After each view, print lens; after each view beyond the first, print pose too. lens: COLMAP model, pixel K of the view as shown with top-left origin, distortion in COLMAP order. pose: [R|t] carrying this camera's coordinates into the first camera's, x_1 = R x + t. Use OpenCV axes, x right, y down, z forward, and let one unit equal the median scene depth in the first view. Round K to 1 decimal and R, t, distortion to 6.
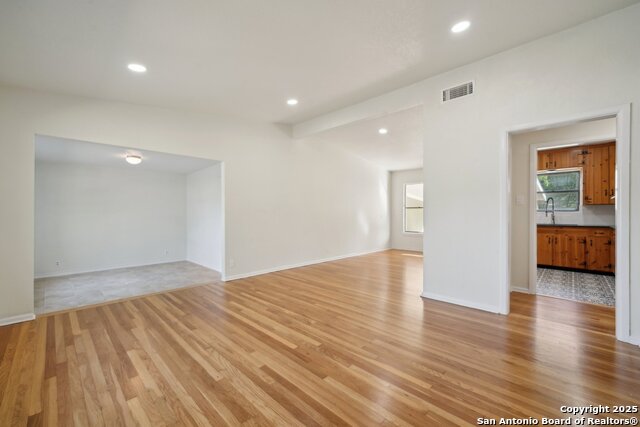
lens RADIAL K [[263.0, 0, 321.2], [0, 263.0, 213.4], [0, 0, 1]] dist [0.000503, 0.000212]
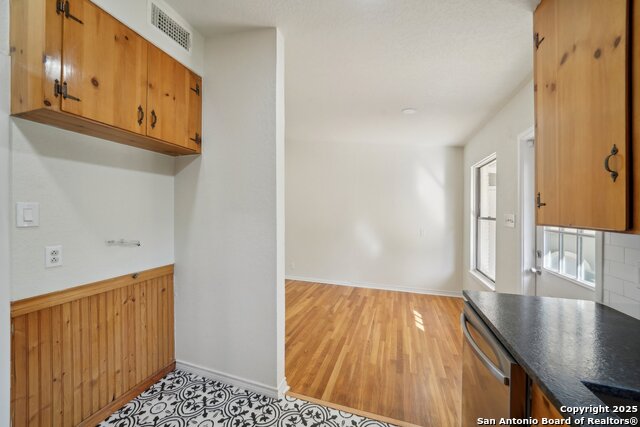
lens RADIAL K [[237.7, 0, 319.2], [0, 237.7, 213.0], [0, 0, 1]] dist [-0.017311, -0.000072]
pose [[0.432645, 0.012754, -0.901474, 0.960341], [-0.015491, 0.999857, 0.006711, -0.045563], [0.901431, 0.011062, 0.432781, 0.958552]]
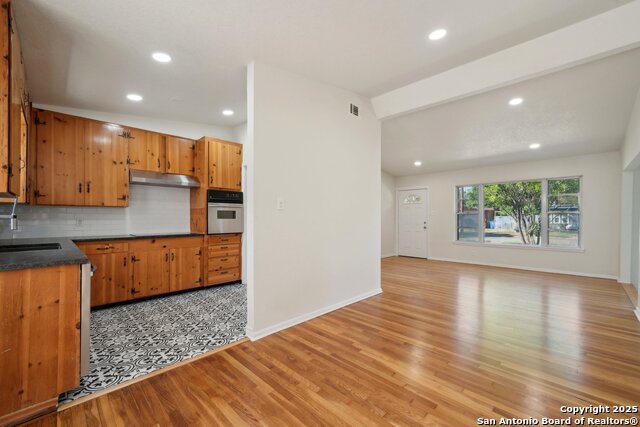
lens RADIAL K [[263.0, 0, 316.5], [0, 263.0, 212.9], [0, 0, 1]] dist [0.000503, 0.000212]
pose [[-0.999852, 0.002346, 0.017035, 0.471882], [0.002091, 0.999886, -0.014926, -0.002788], [-0.017068, -0.014888, -0.999743, 1.588889]]
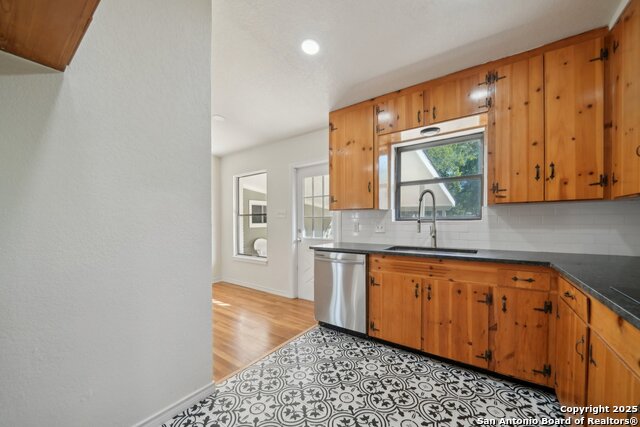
lens RADIAL K [[237.7, 0, 322.8], [0, 237.7, 226.5], [0, 0, 1]] dist [-0.017311, -0.000072]
pose [[0.988244, 0.000649, 0.152882, 0.722971], [-0.002503, 0.999926, 0.011935, -0.001900], [-0.152863, -0.012178, 0.988172, 0.713675]]
